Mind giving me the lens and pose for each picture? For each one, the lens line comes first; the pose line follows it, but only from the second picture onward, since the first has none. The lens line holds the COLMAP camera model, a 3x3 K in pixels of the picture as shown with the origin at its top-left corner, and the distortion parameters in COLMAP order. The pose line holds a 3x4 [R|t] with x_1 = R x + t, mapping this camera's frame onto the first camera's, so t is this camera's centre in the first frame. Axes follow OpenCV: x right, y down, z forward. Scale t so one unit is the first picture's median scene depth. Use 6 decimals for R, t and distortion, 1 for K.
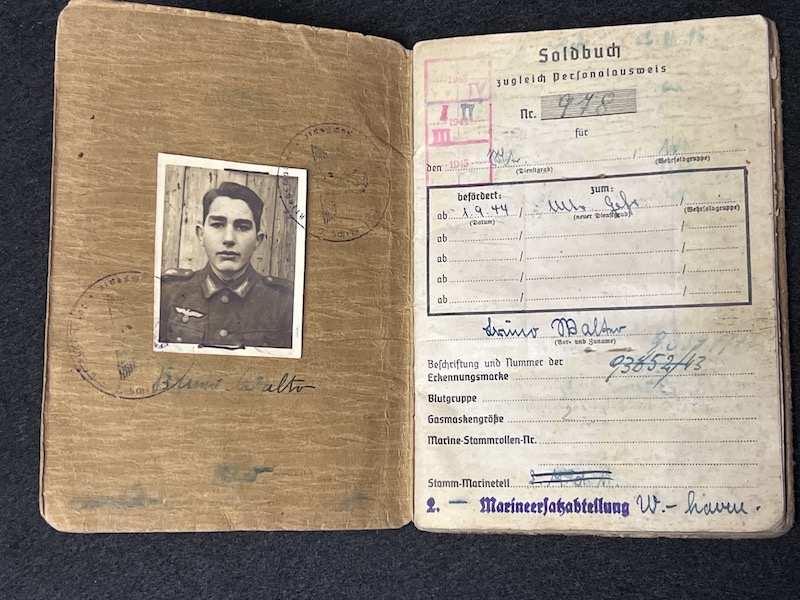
lens RADIAL K [[1399.8, 0, 395.6], [0, 1399.8, 286.0], [0, 0, 1]] dist [0.150068, 0.000000]
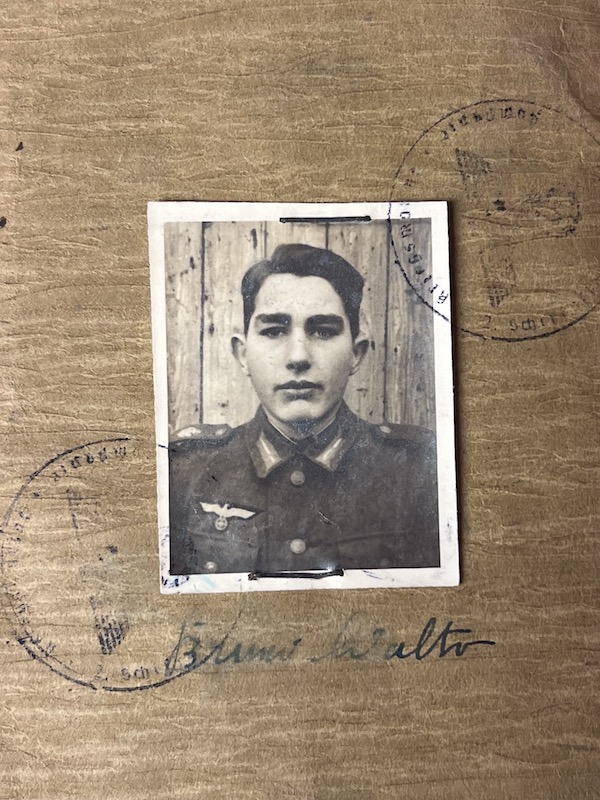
lens RADIAL K [[1399.8, 0, 306.3], [0, 1399.8, 404.8], [0, 0, 1]] dist [0.150068, 0.000000]
pose [[0.952578, -0.068689, -0.296442, 0.032283], [0.085139, 0.995444, 0.042929, -0.037921], [0.292143, -0.066132, 0.954086, 0.519950]]
